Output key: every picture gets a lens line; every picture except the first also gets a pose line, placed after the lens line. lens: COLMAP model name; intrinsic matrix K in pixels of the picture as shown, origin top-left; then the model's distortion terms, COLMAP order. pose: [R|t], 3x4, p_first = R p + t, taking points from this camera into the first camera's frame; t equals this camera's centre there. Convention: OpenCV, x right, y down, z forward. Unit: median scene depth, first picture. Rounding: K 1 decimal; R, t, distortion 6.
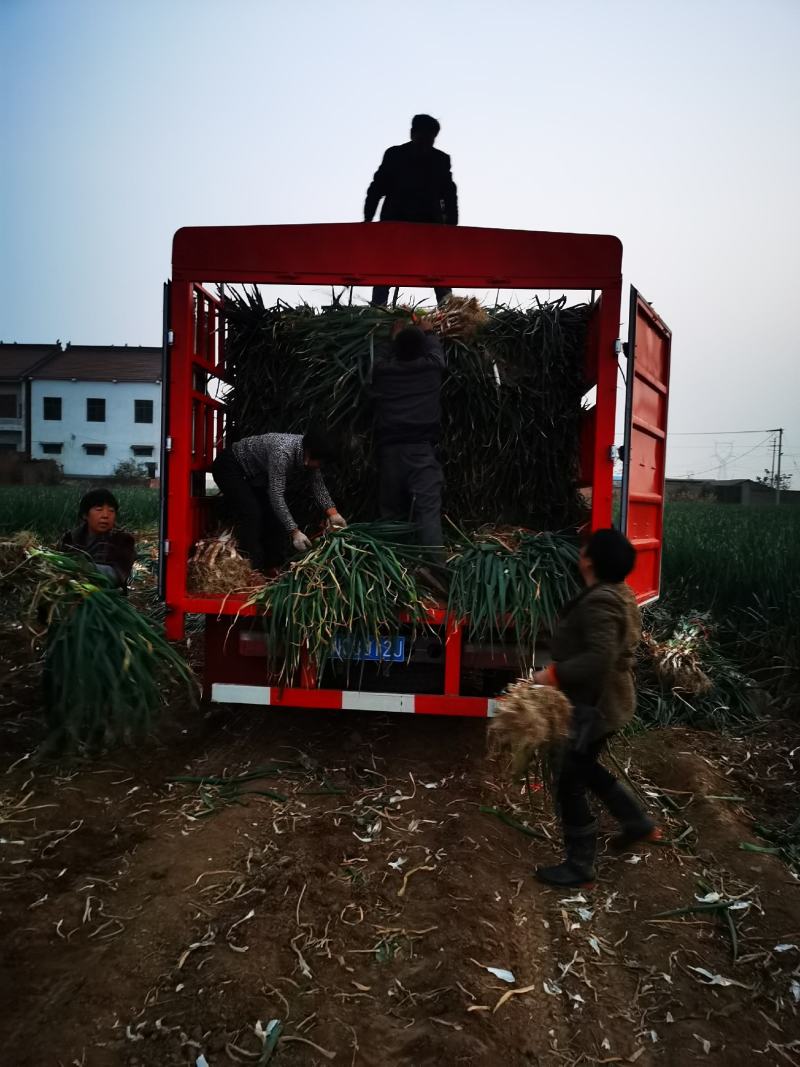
lens RADIAL K [[817.8, 0, 404.8], [0, 817.8, 533.1], [0, 0, 1]] dist [0.071364, -0.071513]
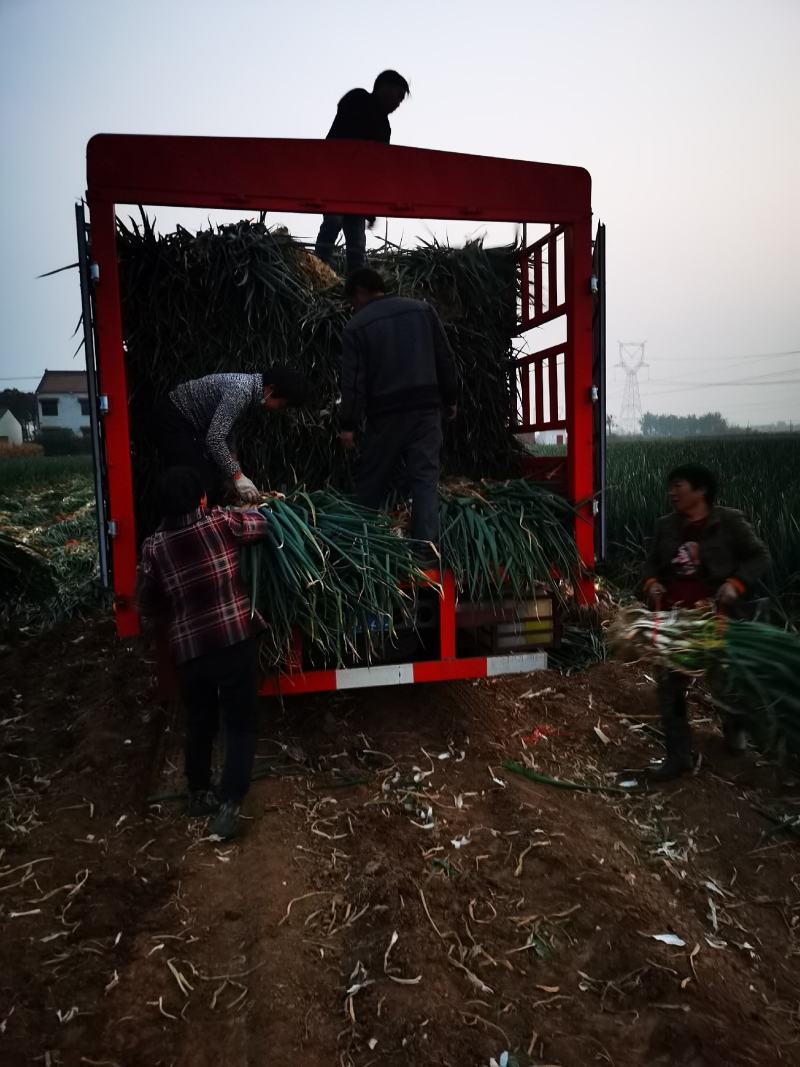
lens RADIAL K [[817.8, 0, 404.8], [0, 817.8, 533.1], [0, 0, 1]] dist [0.071364, -0.071513]
pose [[0.953553, -0.087603, 0.288207, -0.259164], [0.071314, 0.995230, 0.066564, -0.014049], [-0.292663, -0.042919, 0.955252, 0.121142]]
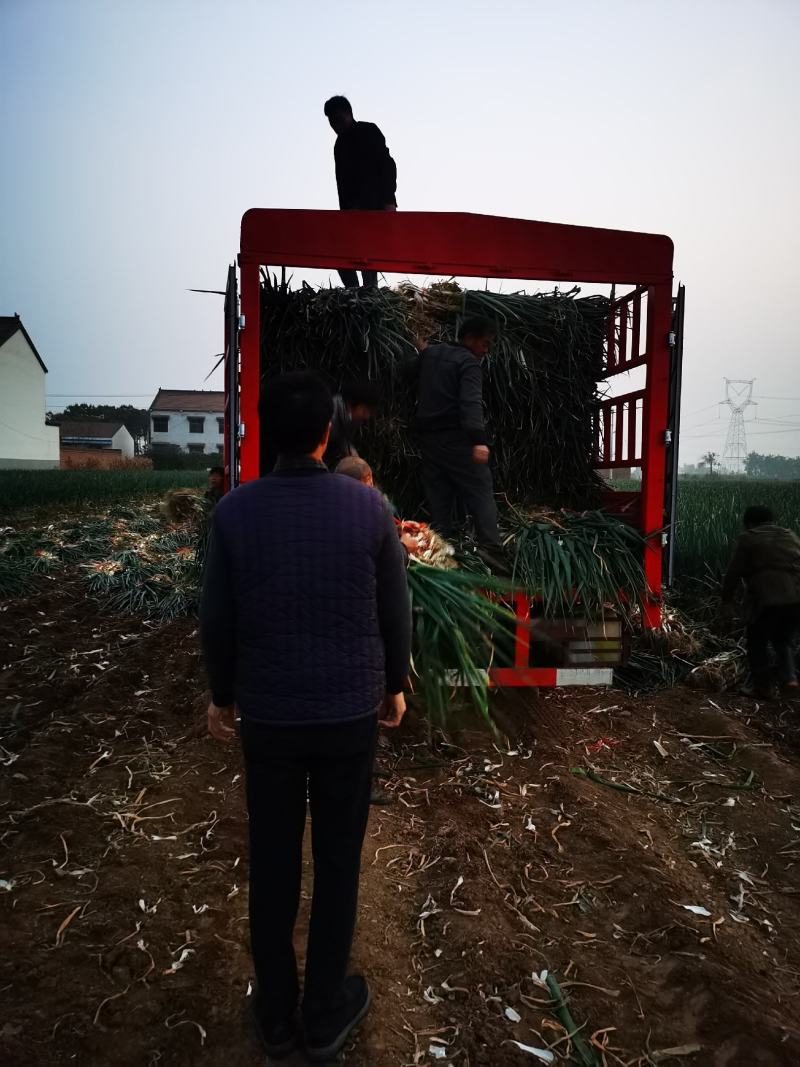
lens RADIAL K [[817.8, 0, 404.8], [0, 817.8, 533.1], [0, 0, 1]] dist [0.071364, -0.071513]
pose [[0.982172, -0.026057, 0.186171, -0.292437], [0.021075, 0.999366, 0.028691, -0.009297], [-0.186800, -0.024256, 0.982098, -0.006348]]
